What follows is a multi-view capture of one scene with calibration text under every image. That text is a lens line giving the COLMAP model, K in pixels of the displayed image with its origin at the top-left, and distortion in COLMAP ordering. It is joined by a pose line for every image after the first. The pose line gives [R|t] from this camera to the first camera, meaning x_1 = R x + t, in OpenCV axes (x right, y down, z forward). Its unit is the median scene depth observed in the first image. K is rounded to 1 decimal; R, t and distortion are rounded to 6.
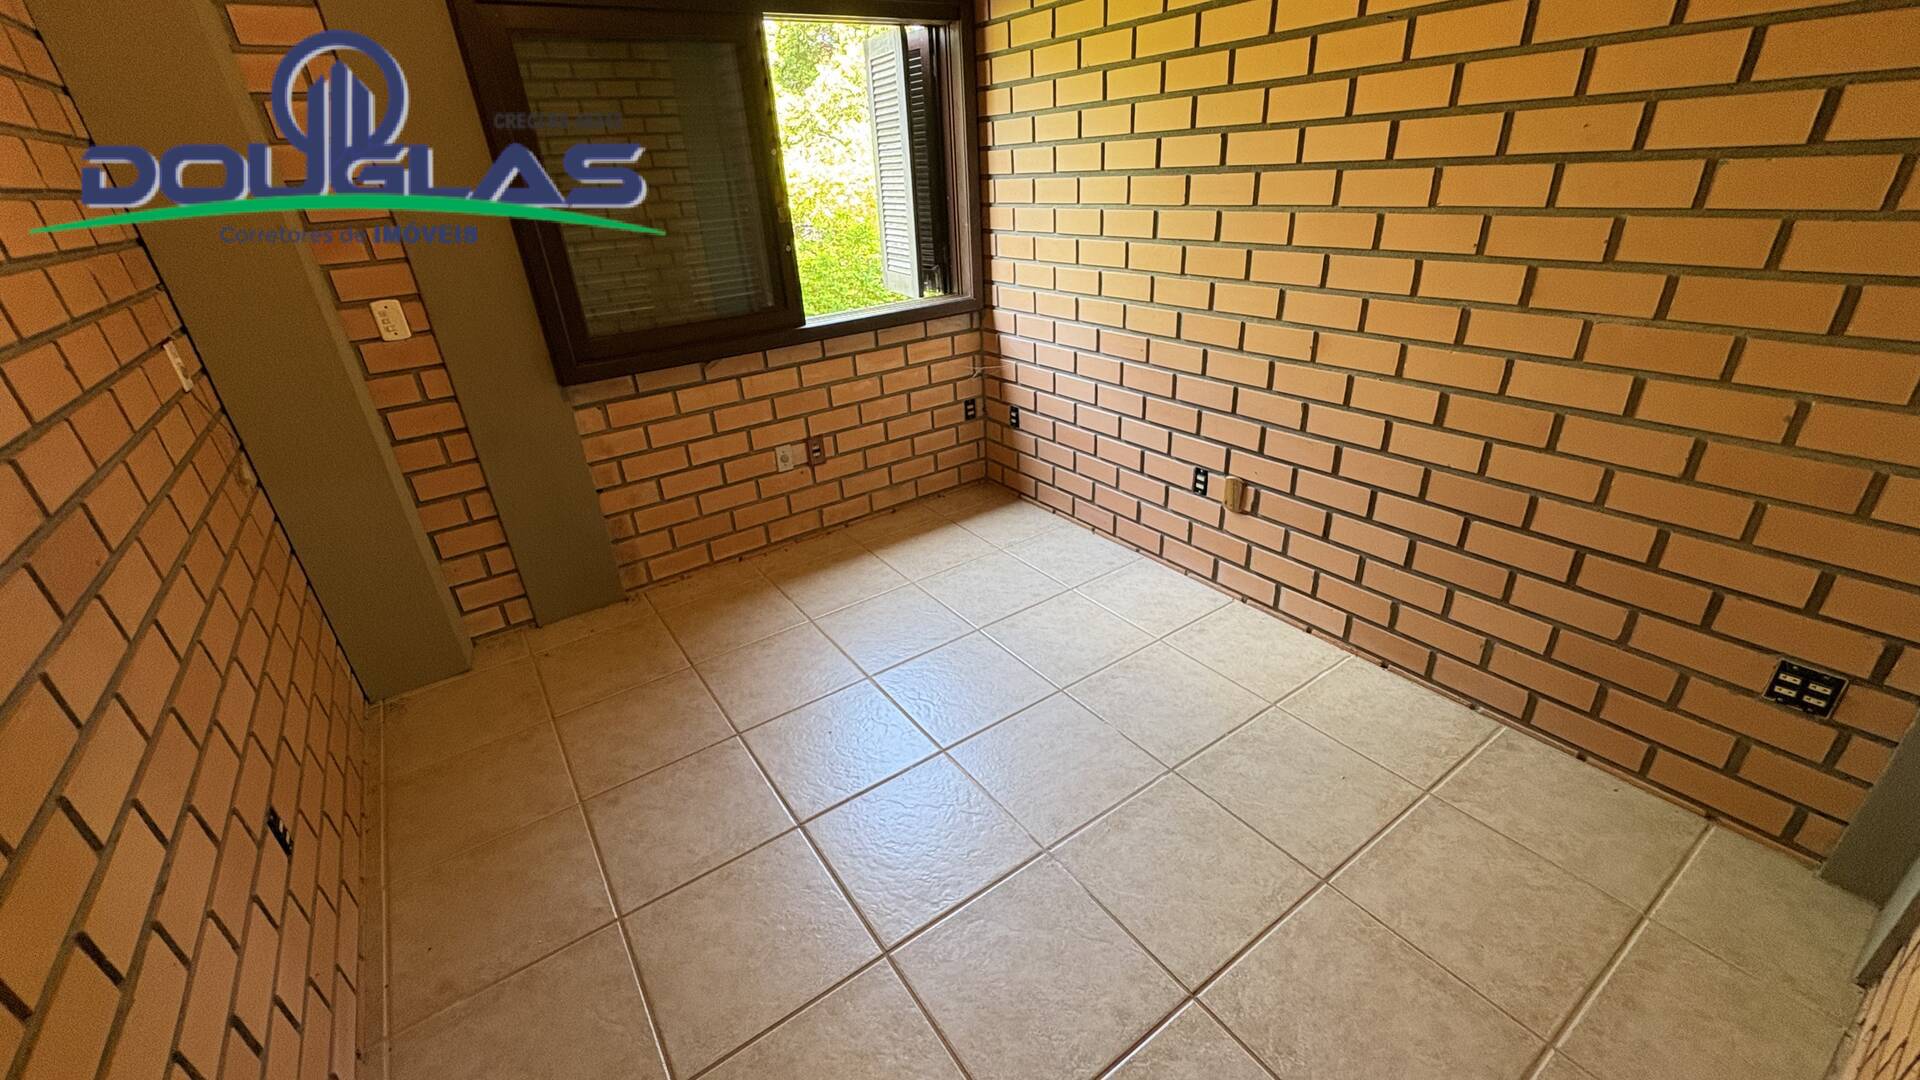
lens RADIAL K [[765.8, 0, 960.0], [0, 765.8, 540.0], [0, 0, 1]] dist [0.001462, 0.000047]
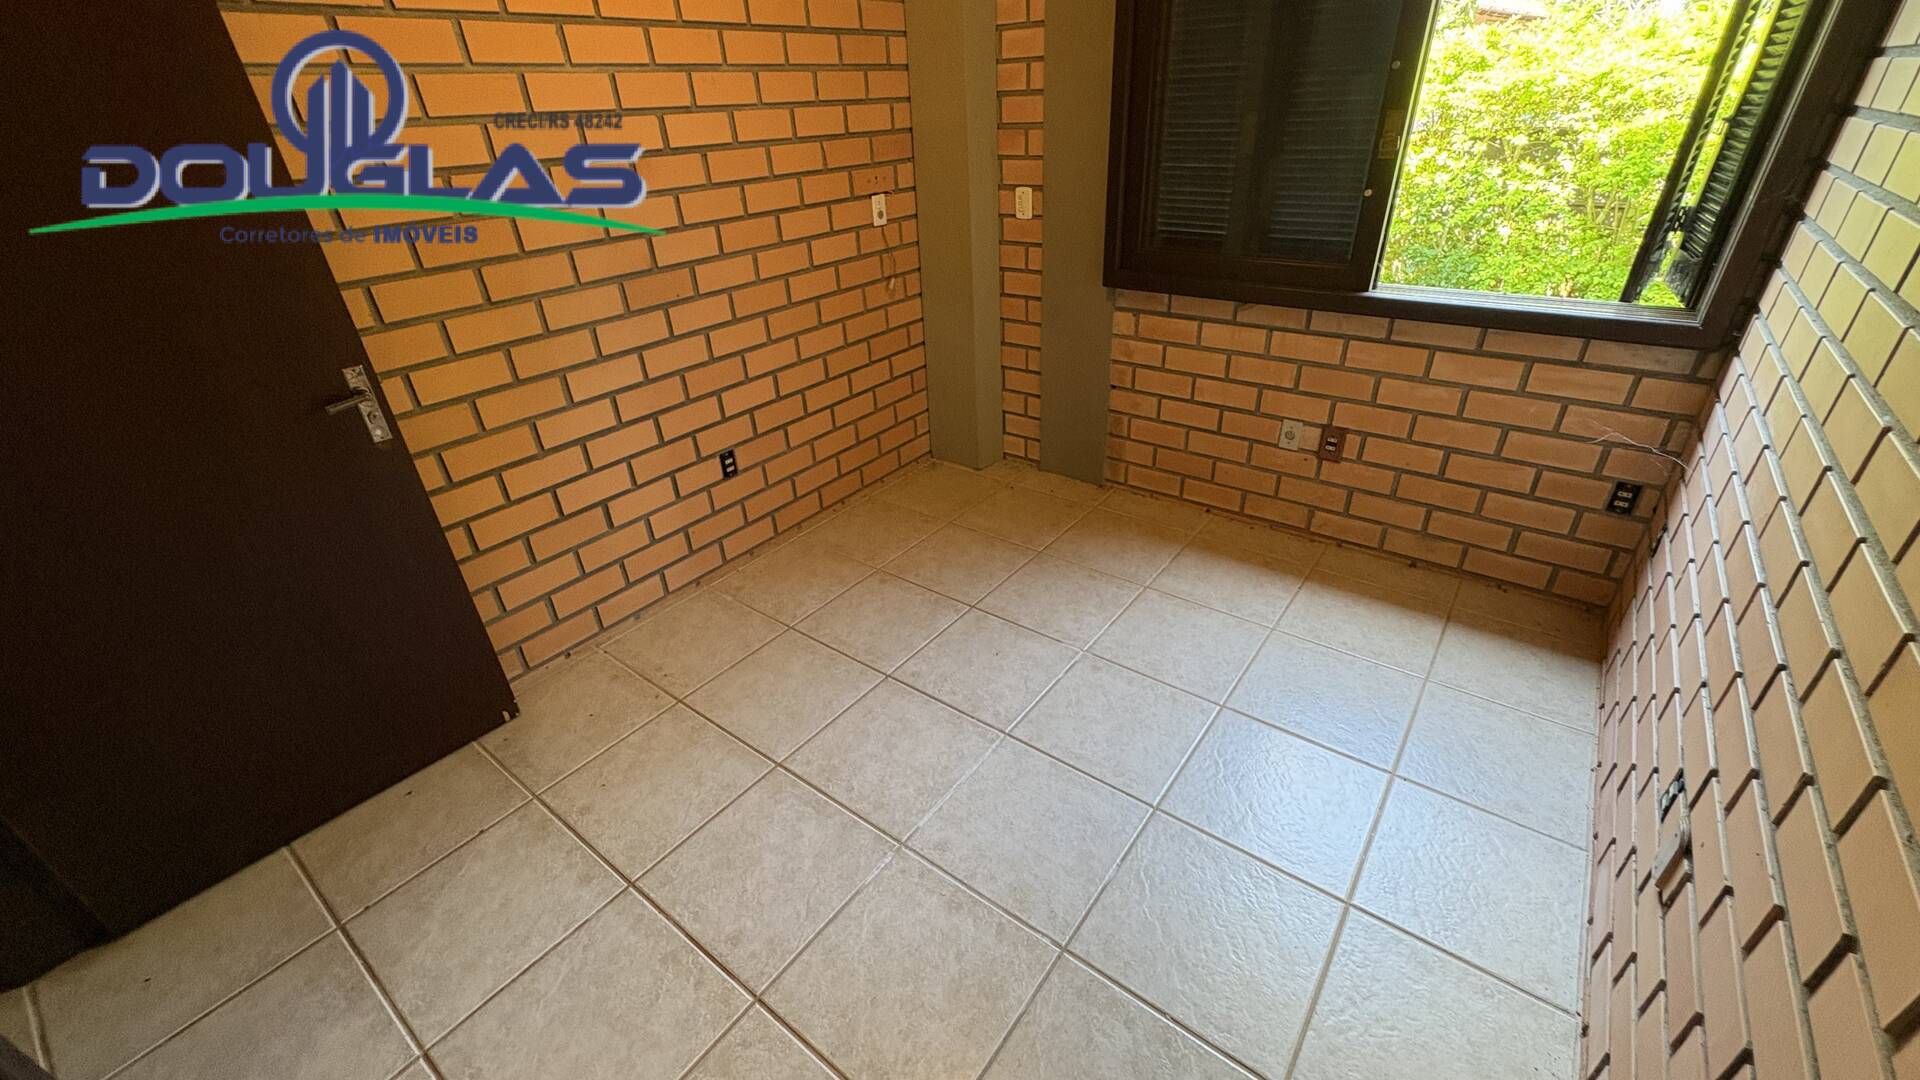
lens RADIAL K [[765.8, 0, 960.0], [0, 765.8, 540.0], [0, 0, 1]] dist [0.001462, 0.000047]
pose [[0.314958, 0.511238, -0.799648, 0.428890], [-0.403443, 0.834736, 0.374766, -0.190271], [0.859090, 0.204577, 0.469162, 0.307931]]
